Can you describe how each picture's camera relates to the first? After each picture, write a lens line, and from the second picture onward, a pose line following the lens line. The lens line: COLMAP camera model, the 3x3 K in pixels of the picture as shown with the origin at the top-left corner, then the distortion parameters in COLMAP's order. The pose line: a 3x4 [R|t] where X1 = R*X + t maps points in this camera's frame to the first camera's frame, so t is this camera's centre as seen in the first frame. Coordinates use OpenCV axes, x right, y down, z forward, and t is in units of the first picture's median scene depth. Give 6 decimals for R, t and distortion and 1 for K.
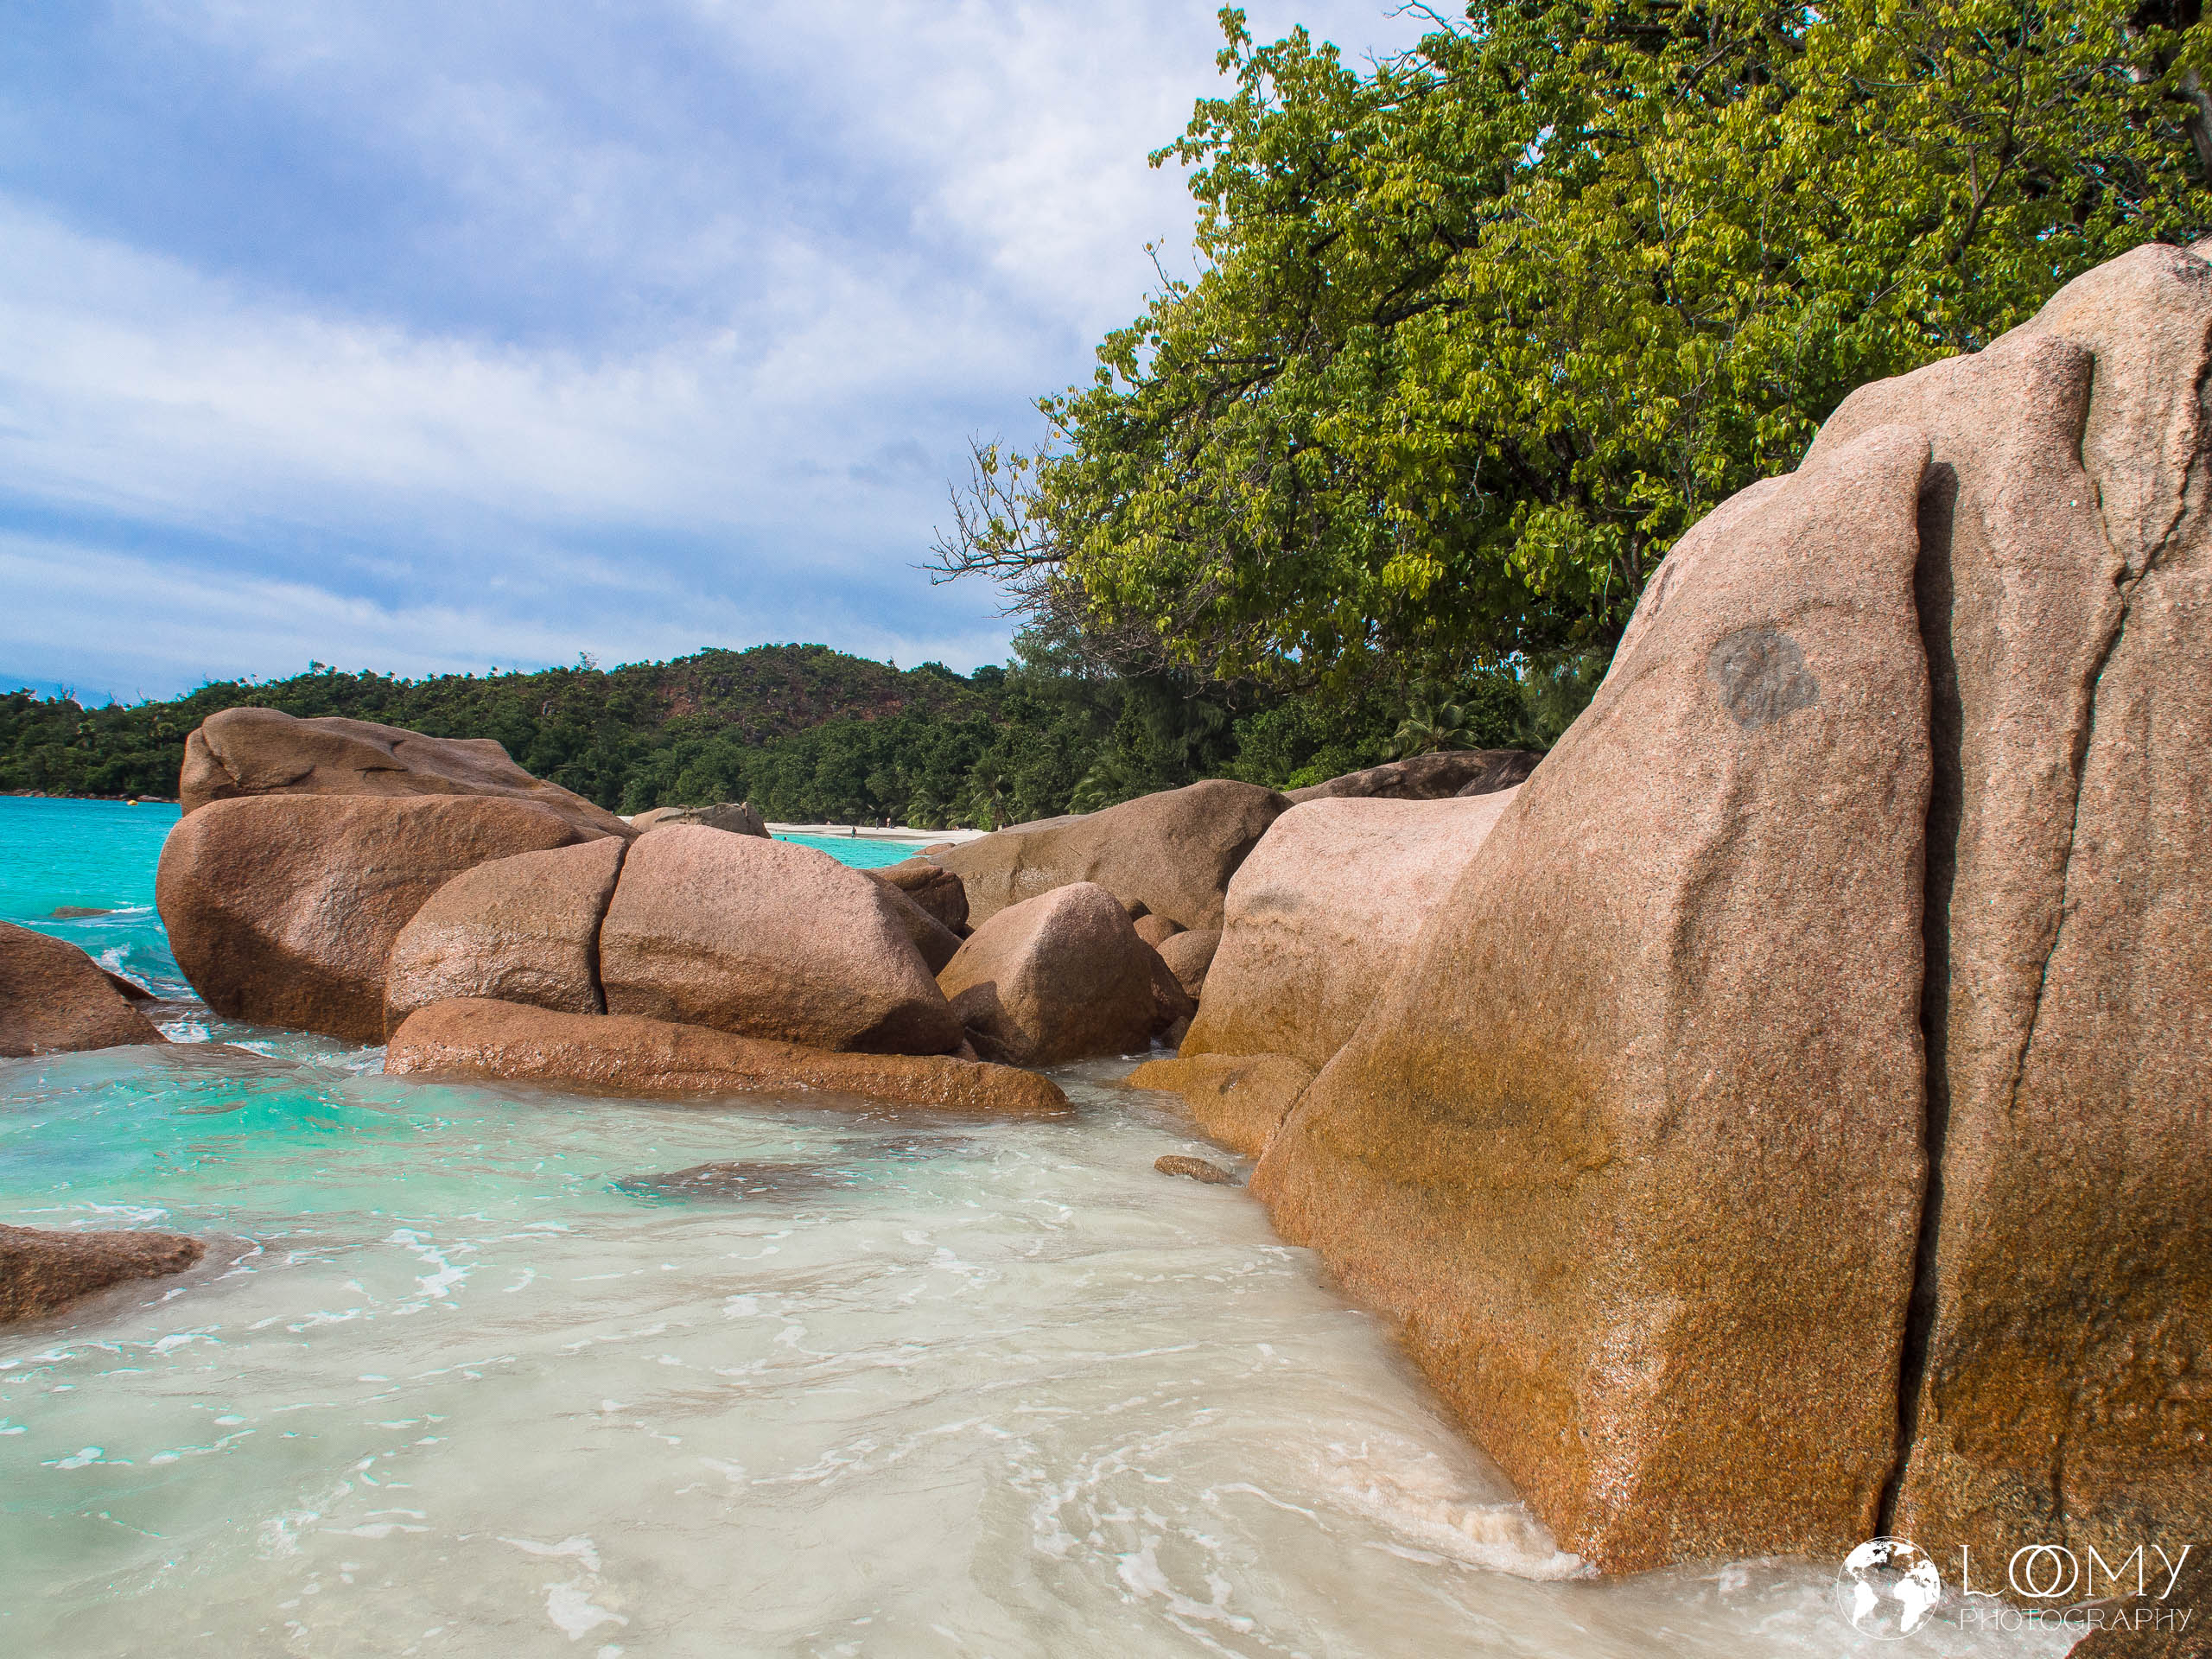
lens RADIAL K [[1852.6, 0, 1100.4], [0, 1852.6, 842.6], [0, 0, 1]] dist [-0.009465, -0.002963]
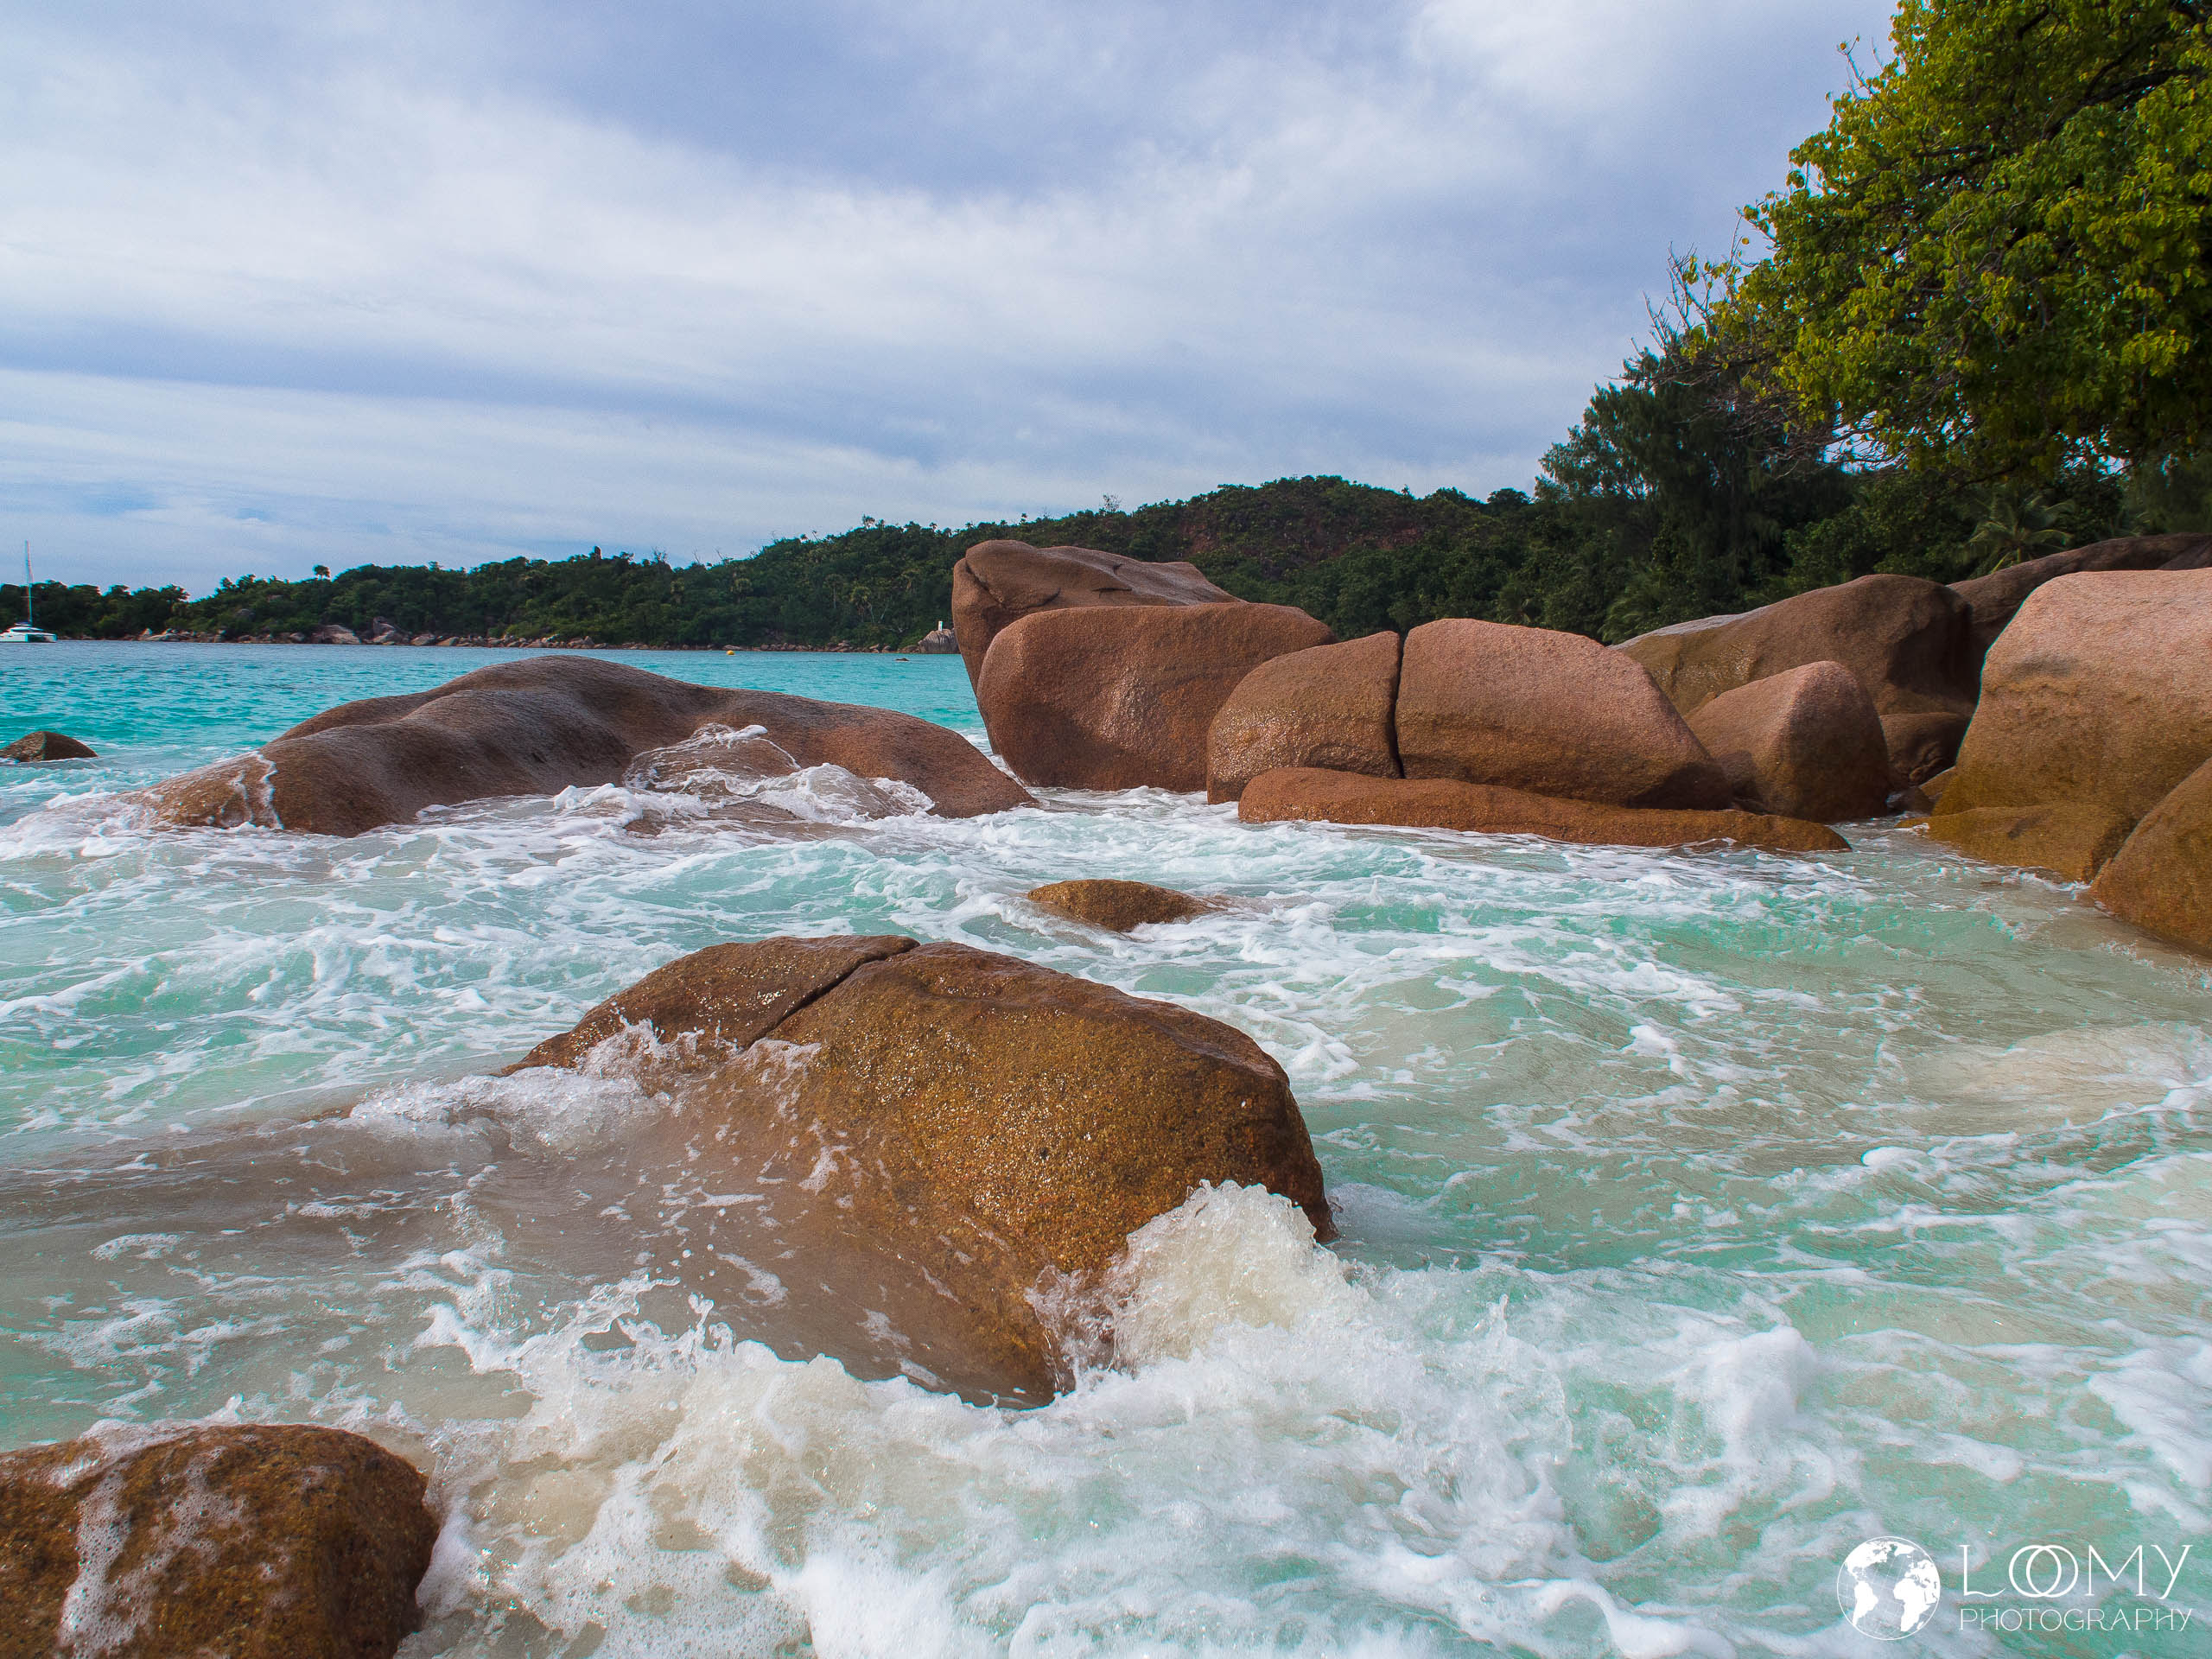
lens RADIAL K [[1852.6, 0, 1105.0], [0, 1852.6, 815.6], [0, 0, 1]] dist [-0.009465, -0.002963]
pose [[0.965942, -0.005302, -0.258704, -0.102418], [0.024573, 0.997151, 0.071316, 0.018322], [0.257589, -0.075244, 0.963321, -0.114892]]
